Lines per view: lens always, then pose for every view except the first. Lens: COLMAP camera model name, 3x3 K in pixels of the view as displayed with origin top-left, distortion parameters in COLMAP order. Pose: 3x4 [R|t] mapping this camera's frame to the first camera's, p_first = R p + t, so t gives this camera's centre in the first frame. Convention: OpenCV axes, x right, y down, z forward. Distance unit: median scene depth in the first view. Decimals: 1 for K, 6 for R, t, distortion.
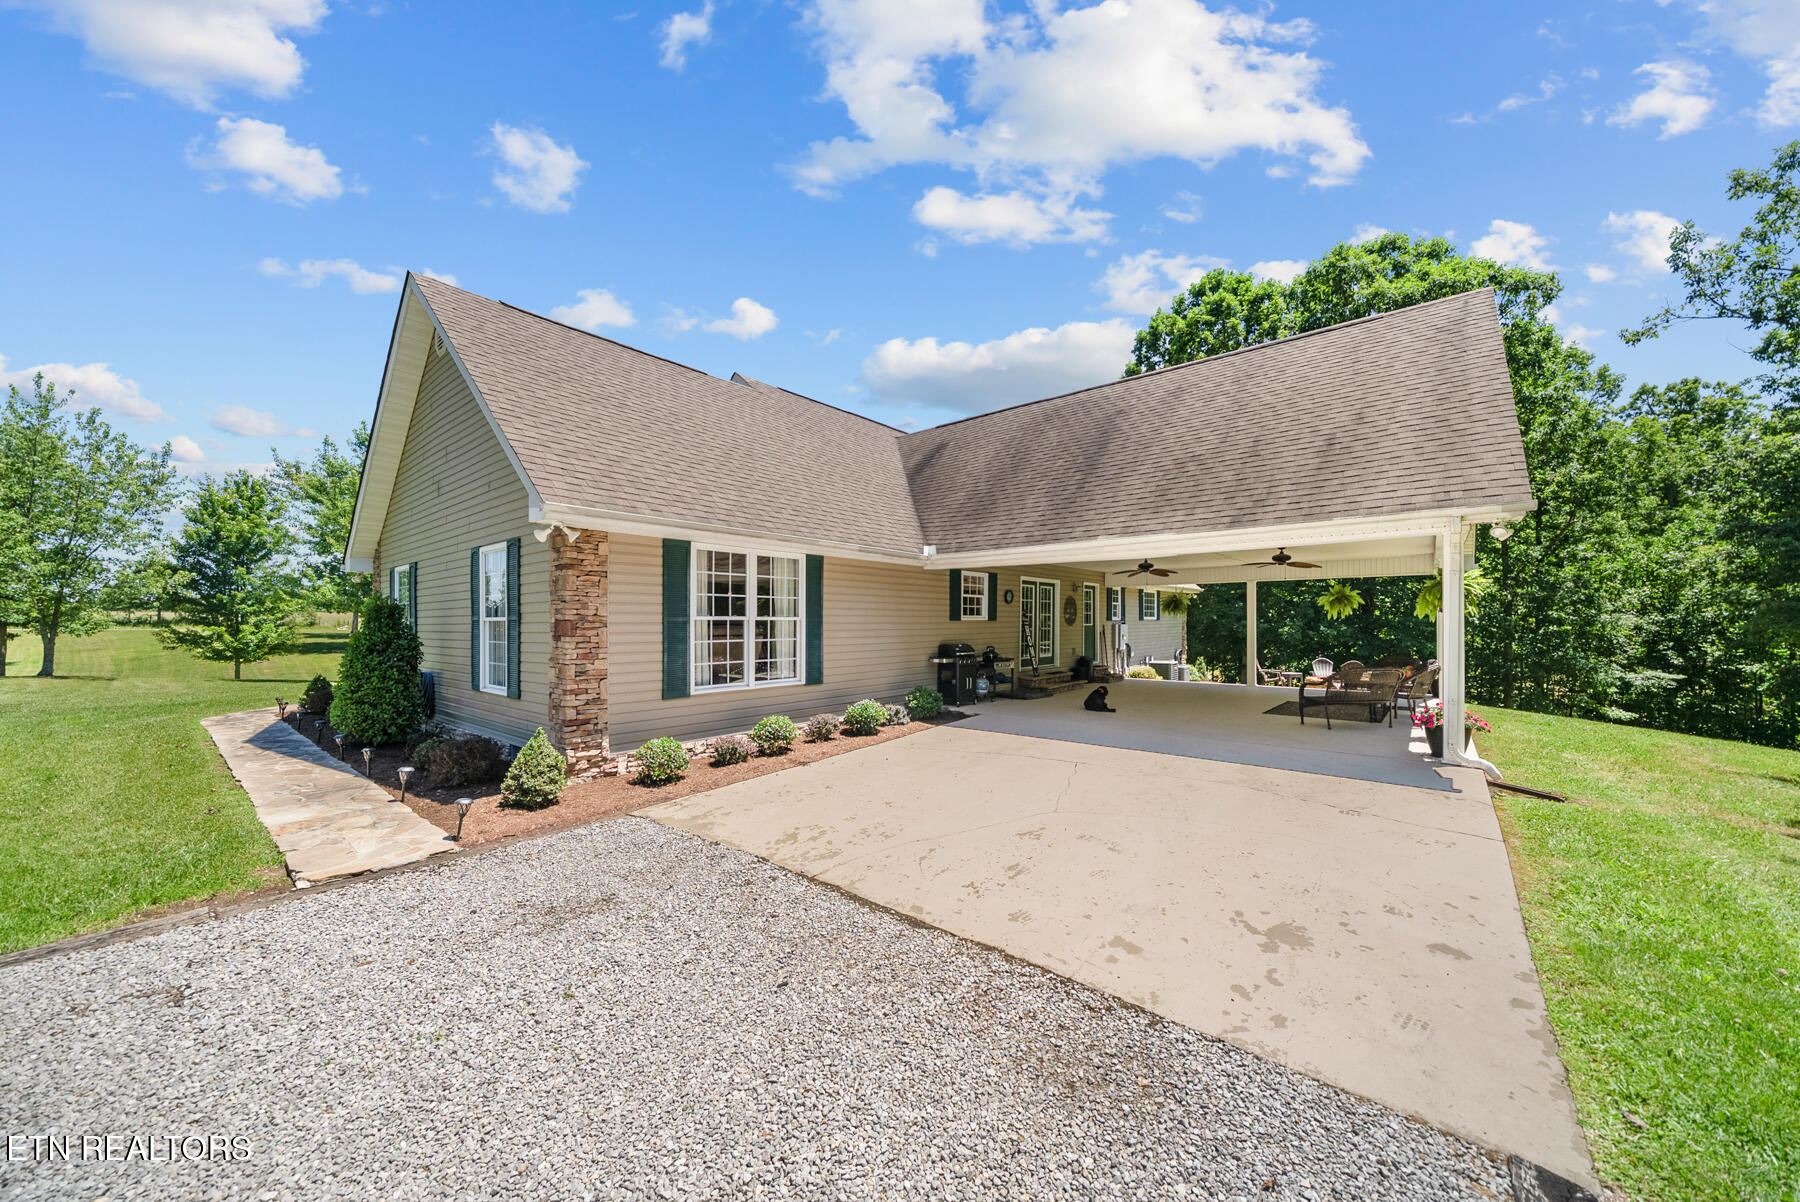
lens RADIAL K [[635.3, 0, 897.6], [0, 635.3, 630.9], [0, 0, 1]] dist [-0.000298, 0.000105]
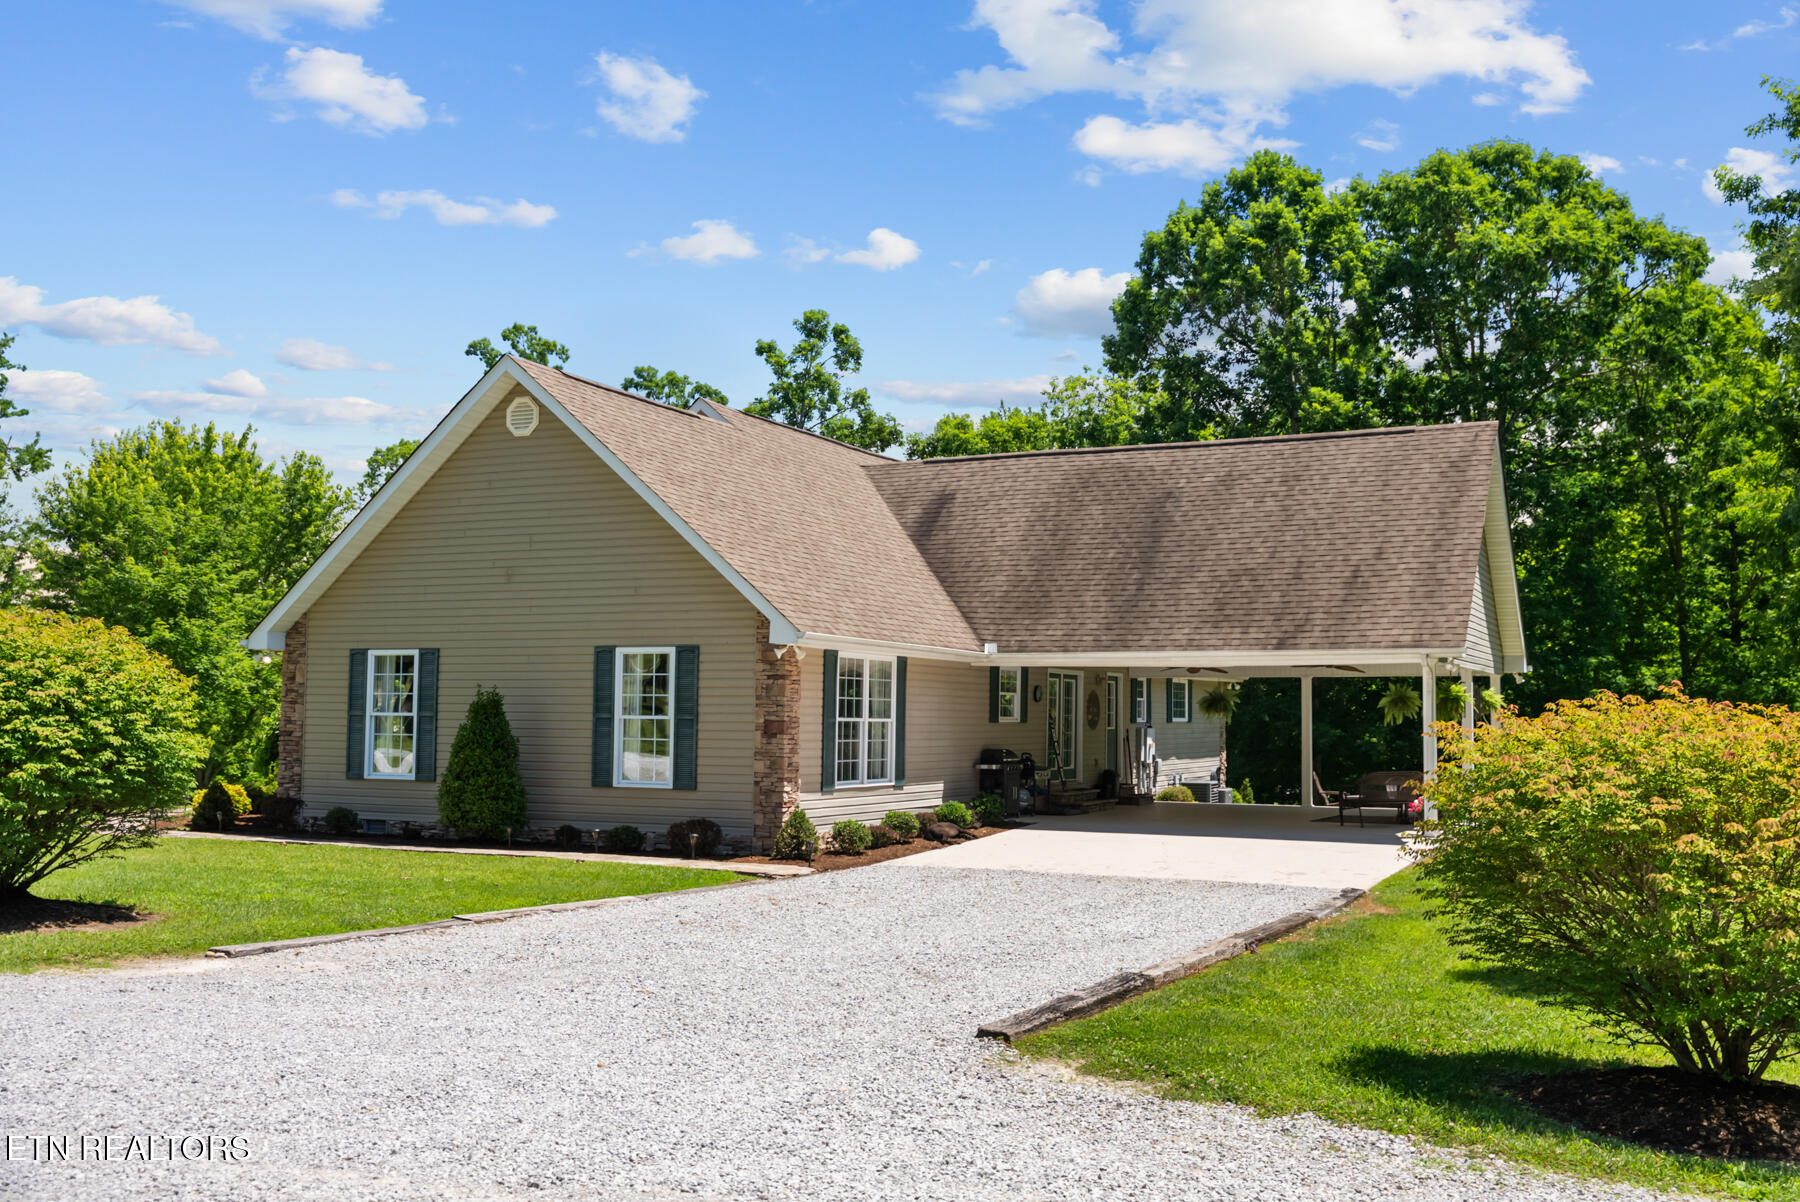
lens RADIAL K [[1701.0, 0, 903.9], [0, 1701.0, 669.4], [0, 0, 1]] dist [0.051876, 0.004559]
pose [[0.967770, 0.017744, 0.251212, -0.621954], [-0.007191, 0.999055, -0.042865, 0.012499], [-0.251735, 0.039677, 0.966983, -1.245589]]
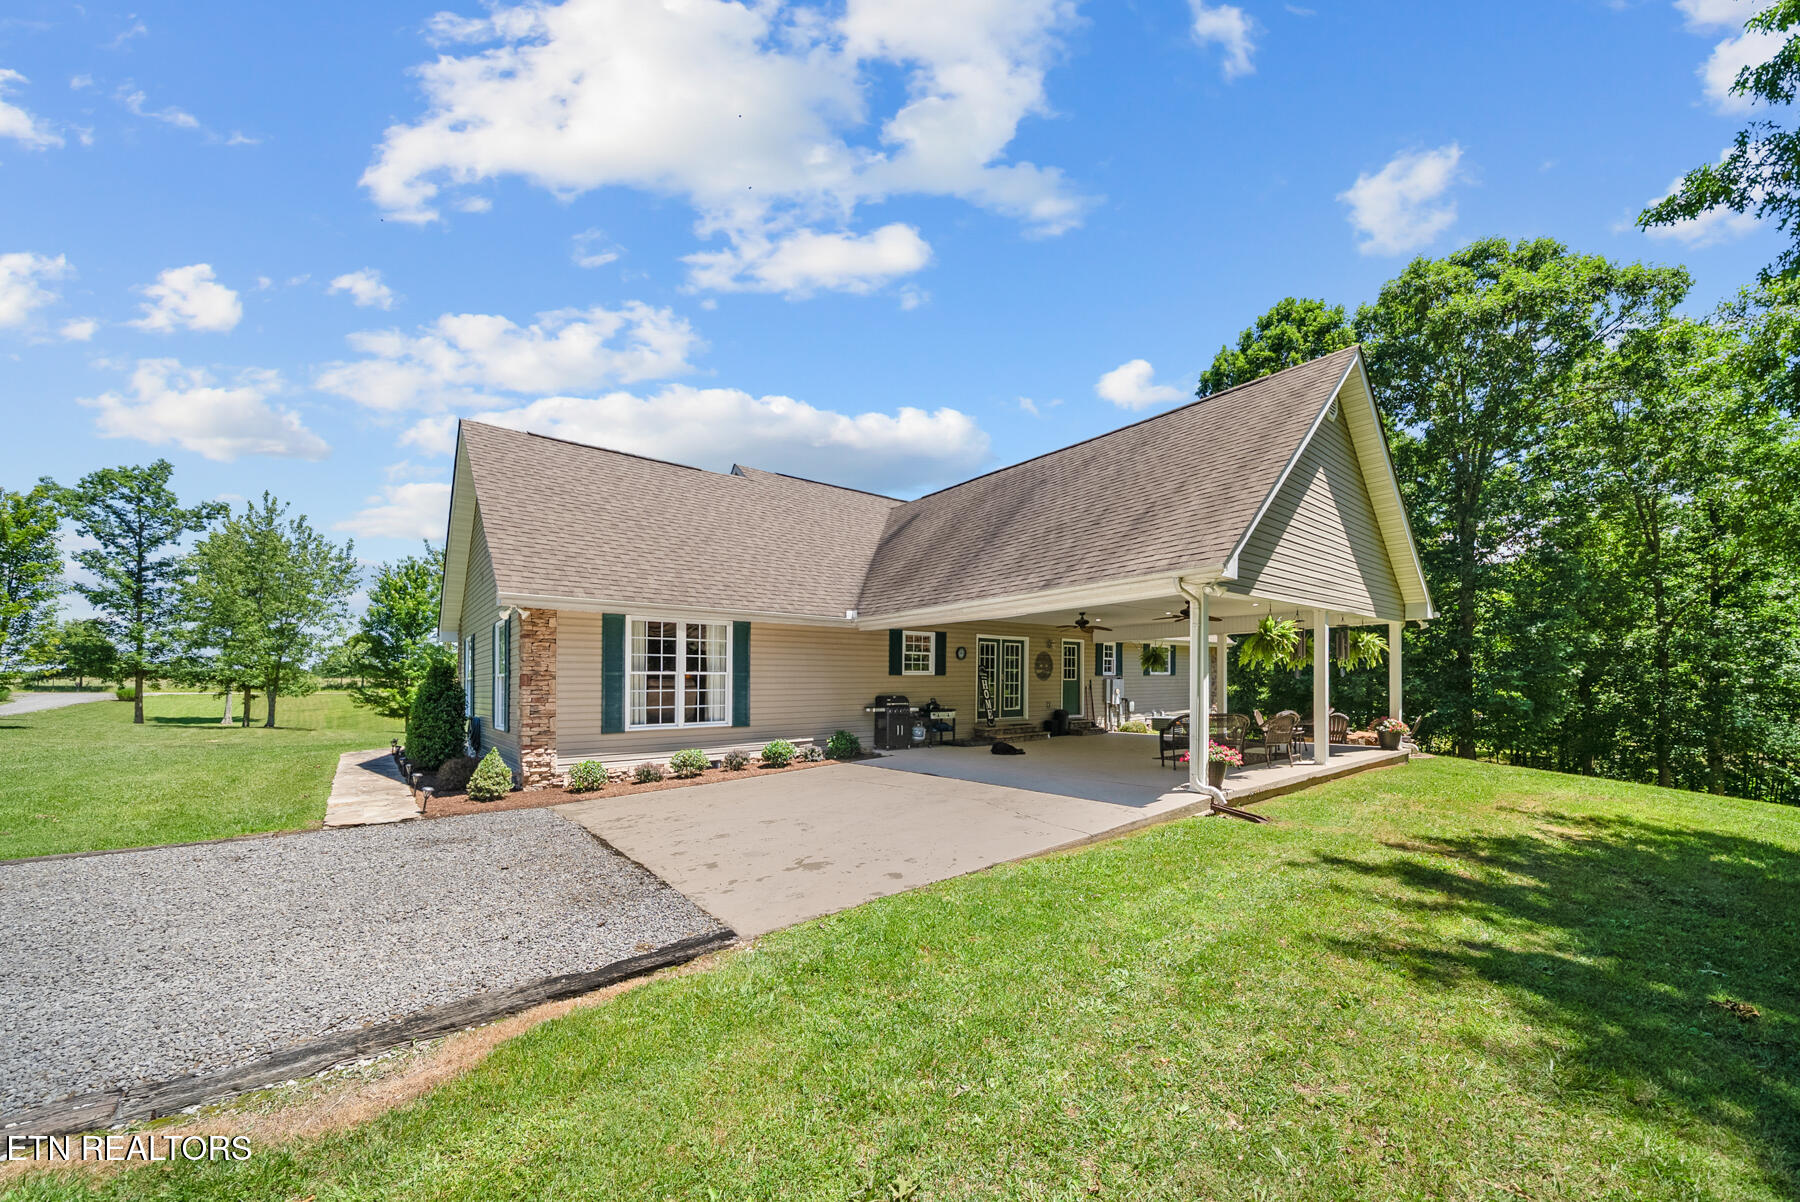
lens RADIAL K [[667.3, 0, 895.6], [0, 667.3, 688.6], [0, 0, 1]] dist [-0.000269, 0.000071]
pose [[0.981588, -0.004733, -0.190951, 0.318199], [0.003521, 0.999971, -0.006686, 0.015630], [0.190977, 0.005890, 0.981577, -0.163233]]
